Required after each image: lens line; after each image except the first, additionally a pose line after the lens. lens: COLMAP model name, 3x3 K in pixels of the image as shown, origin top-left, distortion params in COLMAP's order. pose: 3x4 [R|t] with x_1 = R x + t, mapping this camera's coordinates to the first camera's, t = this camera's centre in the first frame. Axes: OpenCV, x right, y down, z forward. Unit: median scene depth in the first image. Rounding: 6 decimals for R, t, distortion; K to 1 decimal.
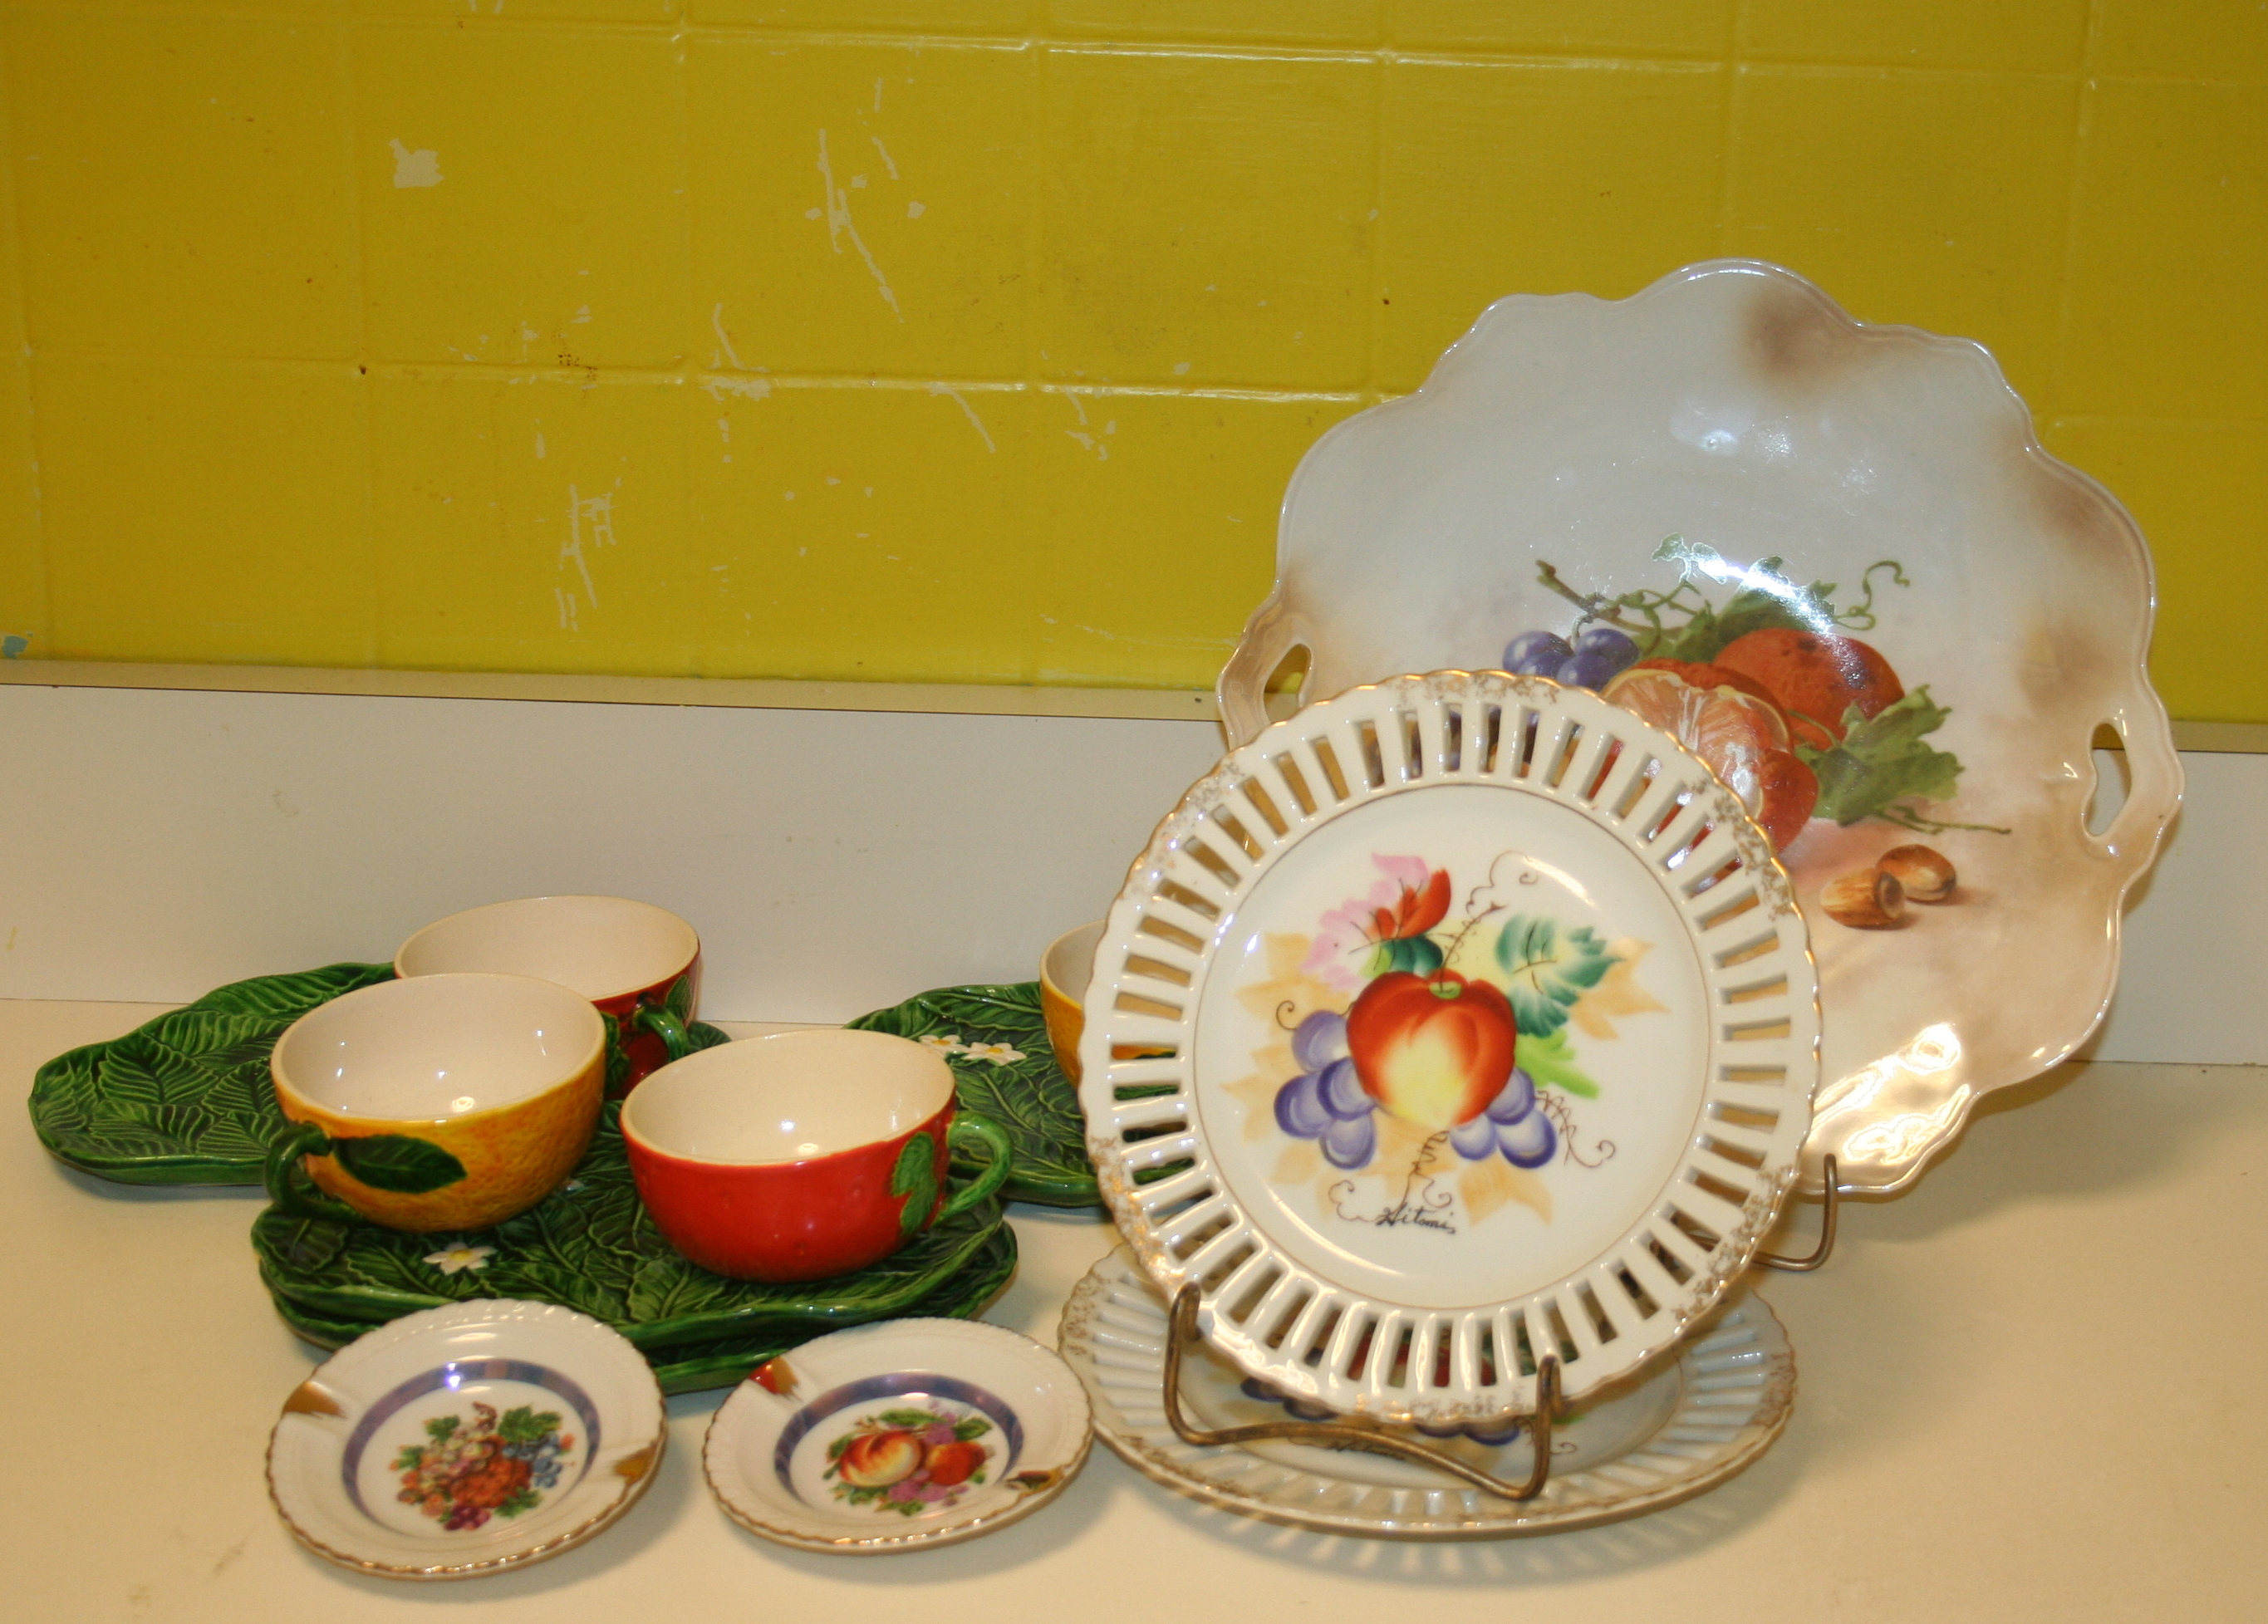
lens RADIAL K [[4839.0, 0, 1134.0], [0, 4839.0, 812.0], [0, 0, 1]] dist [0.003700, 0.127080]
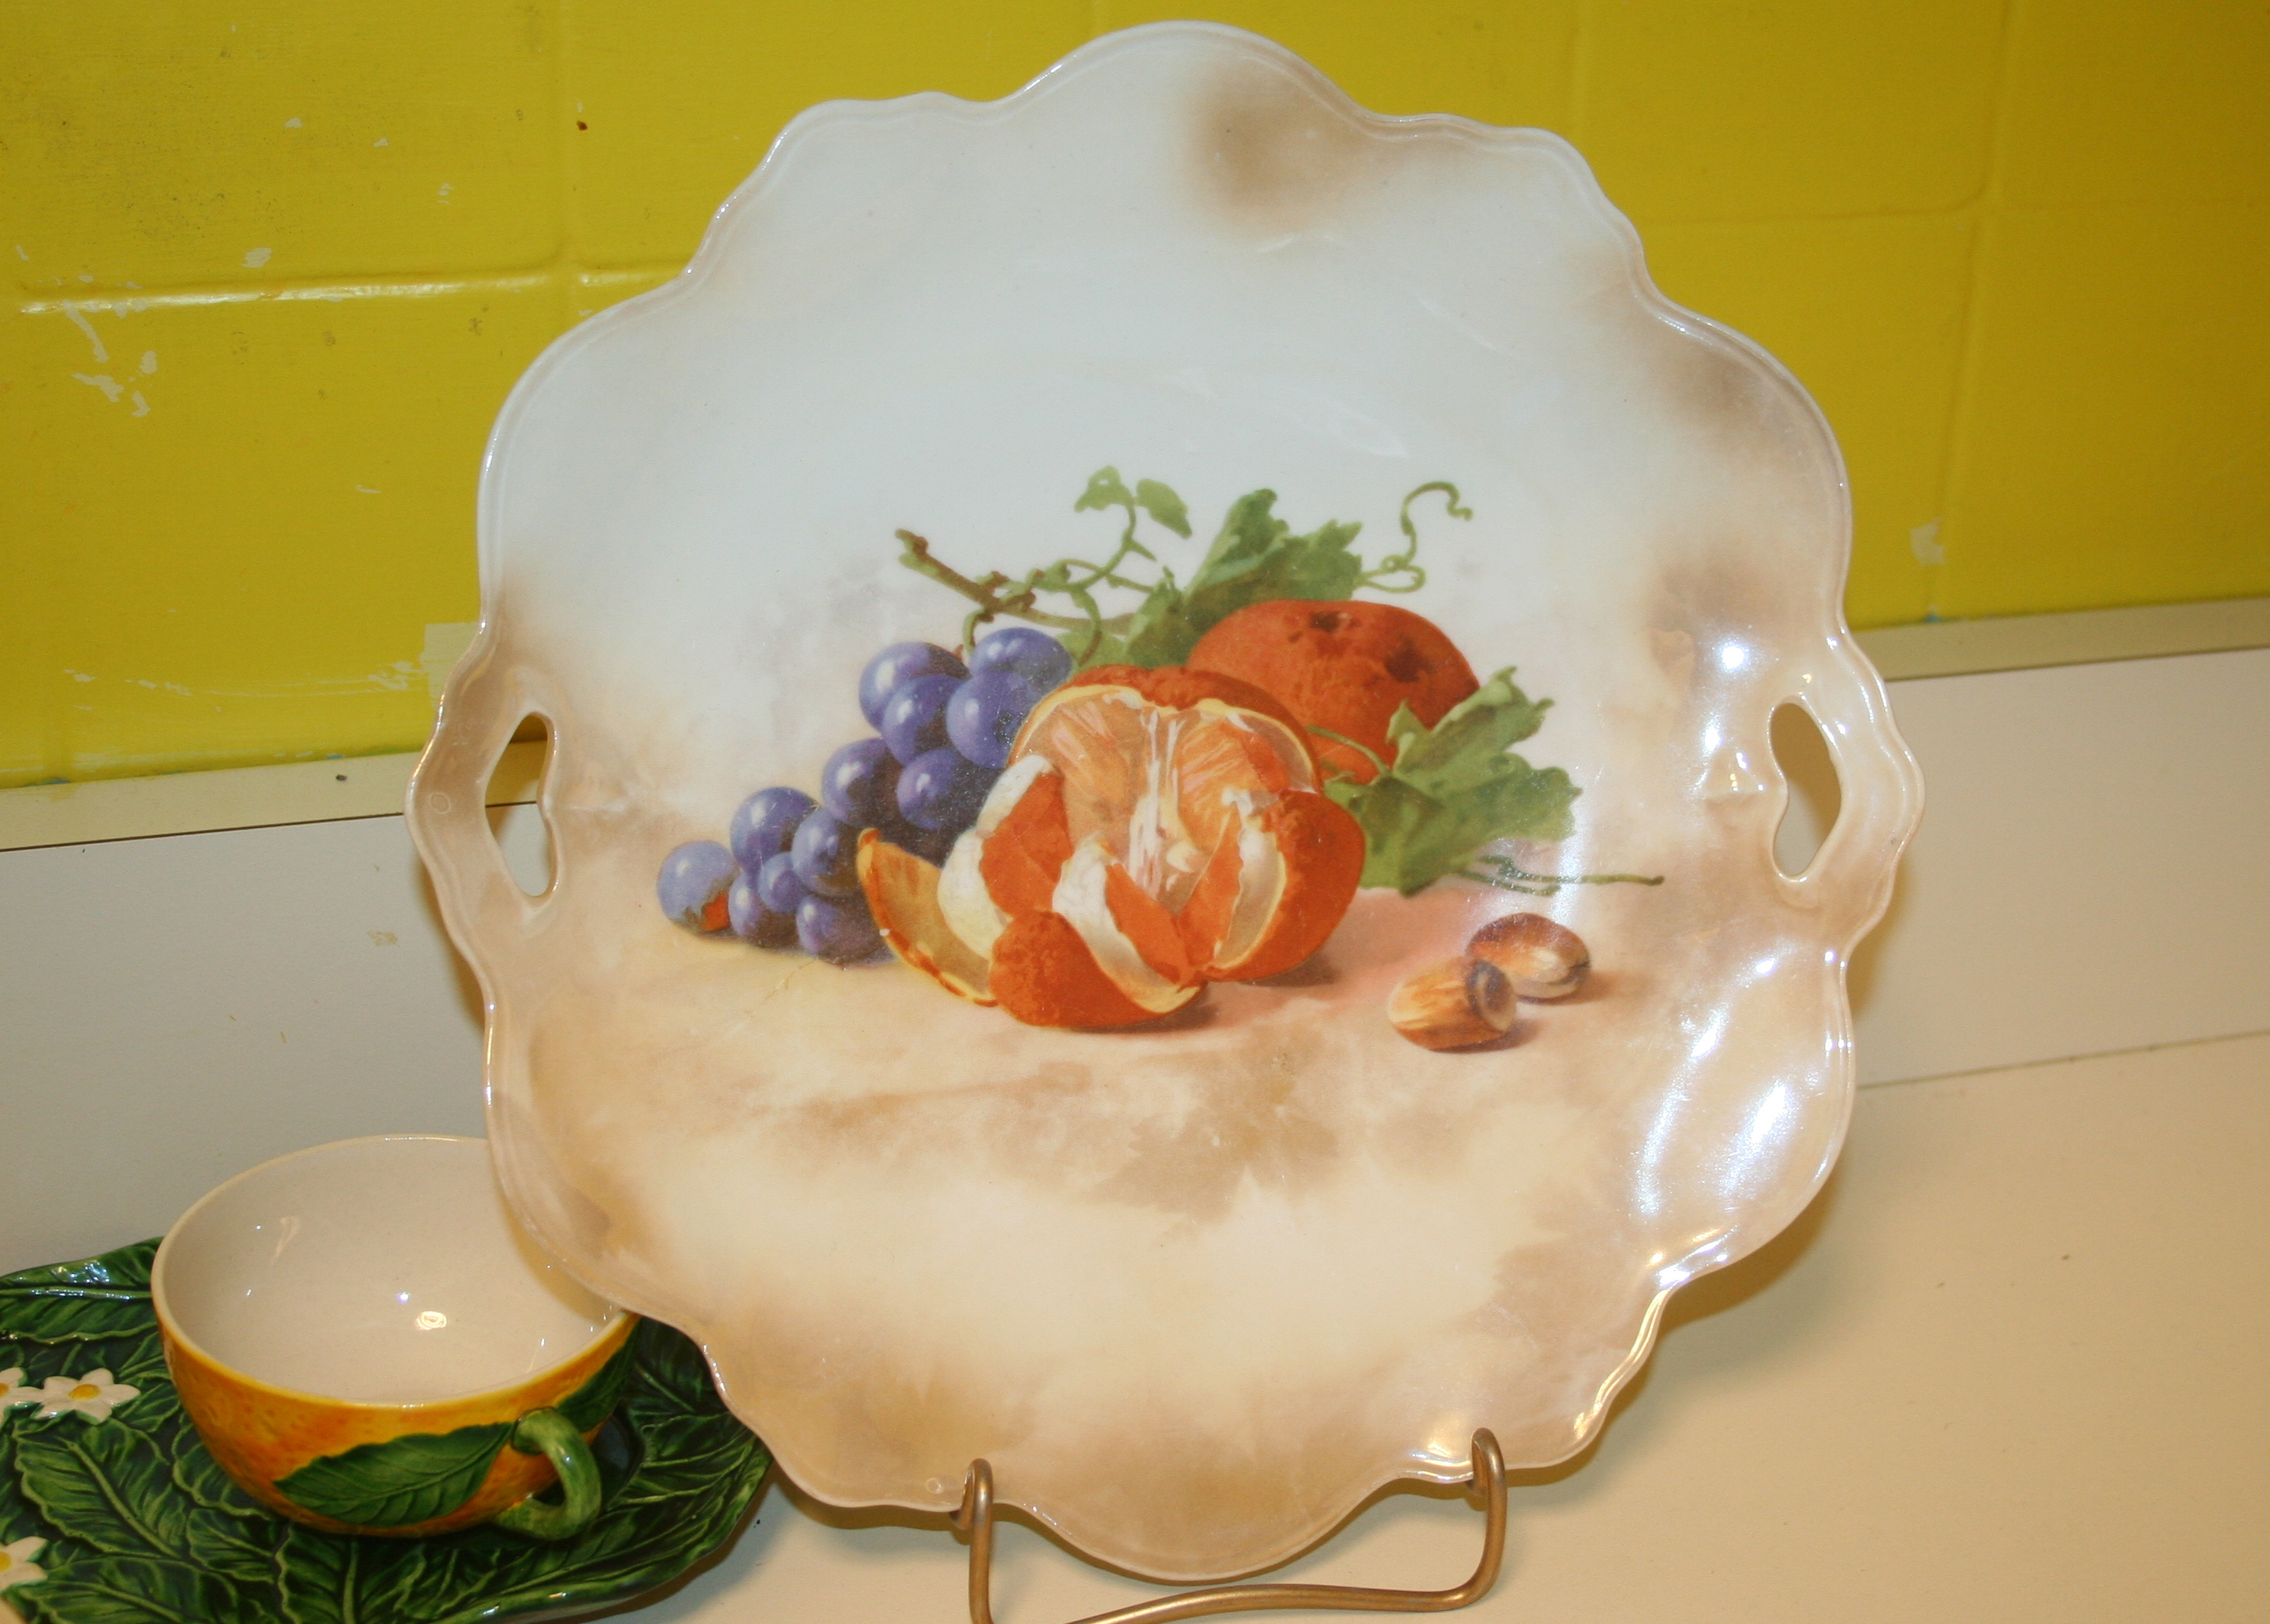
lens RADIAL K [[3218.4, 0, 1135.8], [0, 3218.4, 718.7], [0, 0, 1]] dist [-0.063505, 0.025976]
pose [[0.942119, -0.121416, 0.312523, -0.020054], [0.091928, 0.989949, 0.107476, -0.070143], [-0.322431, -0.072525, 0.943811, 0.602711]]
